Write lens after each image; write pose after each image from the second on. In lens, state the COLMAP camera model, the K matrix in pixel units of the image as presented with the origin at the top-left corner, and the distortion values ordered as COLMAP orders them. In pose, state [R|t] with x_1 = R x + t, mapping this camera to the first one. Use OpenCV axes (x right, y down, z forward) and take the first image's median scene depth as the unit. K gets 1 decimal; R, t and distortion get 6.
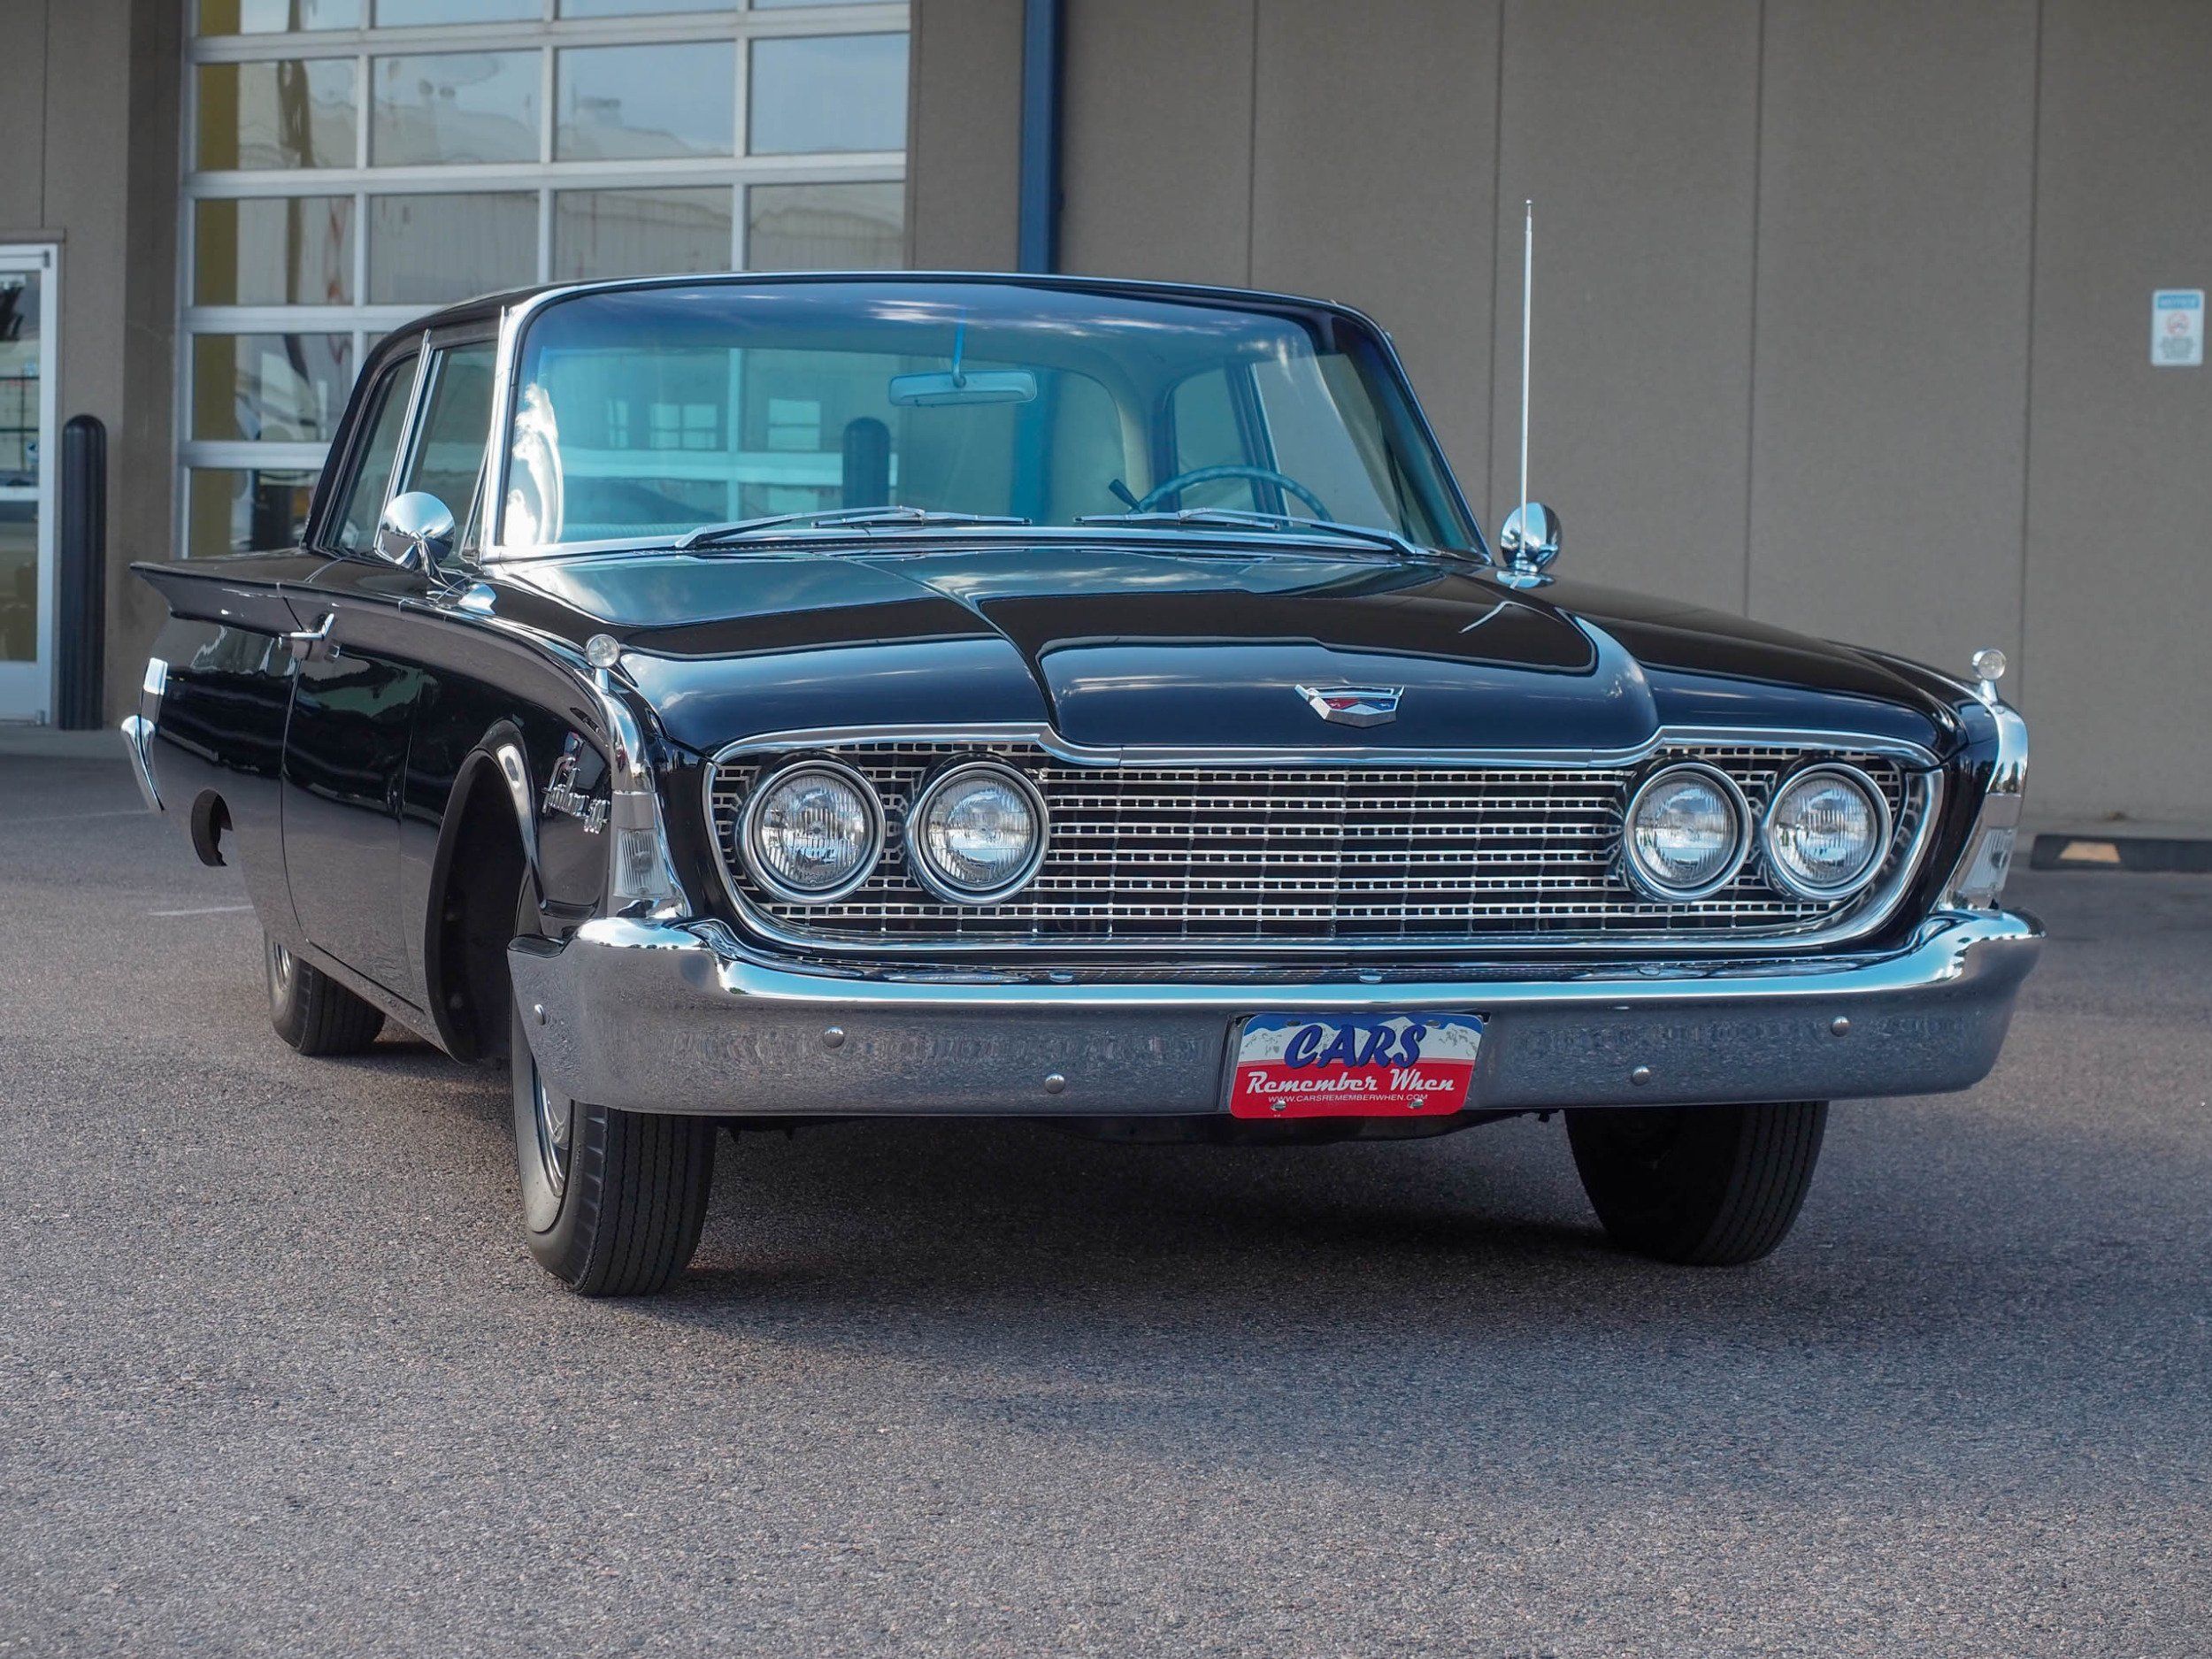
lens RADIAL K [[4994.7, 0, 1100.9], [0, 4994.7, 829.7], [0, 0, 1]] dist [-0.020357, -0.073028]
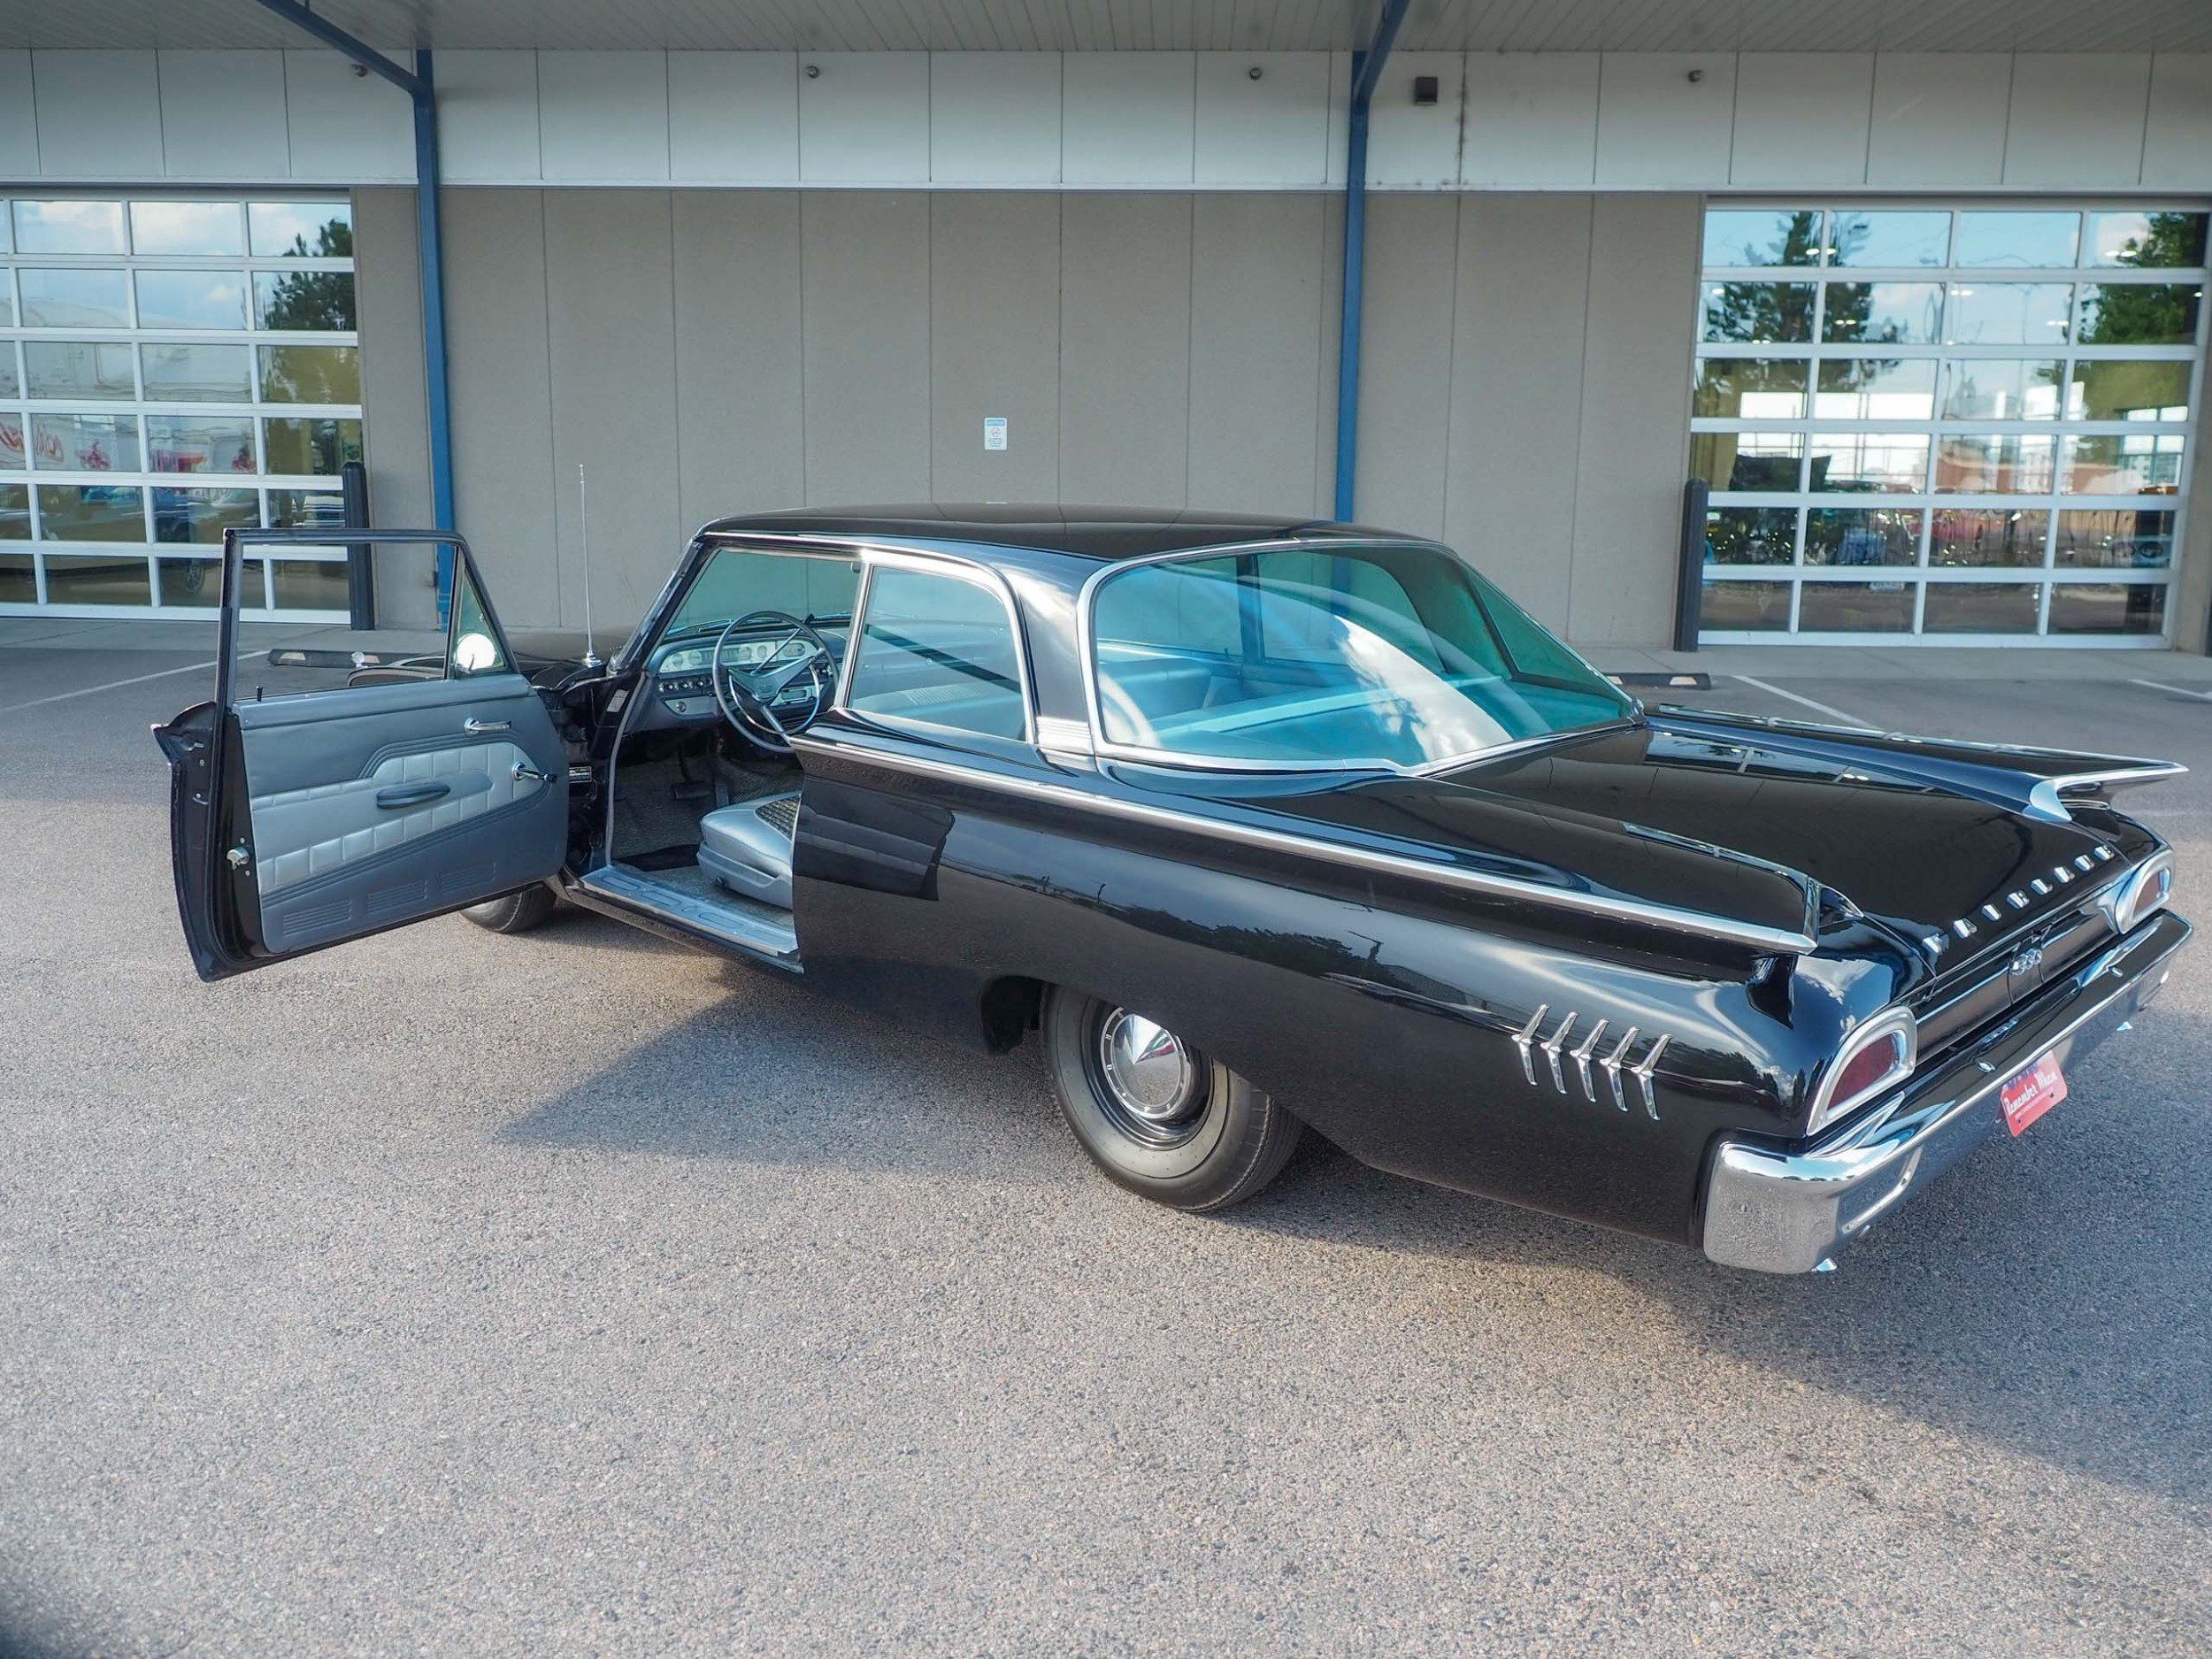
lens RADIAL K [[1713.7, 0, 1107.7], [0, 1713.7, 808.1], [0, 0, 1]] dist [-0.008104, 0.005017]
pose [[0.865193, -0.102426, 0.490866, -0.460206], [0.030089, 0.987756, 0.153076, -0.132779], [-0.500535, -0.117671, 0.857682, 0.687712]]
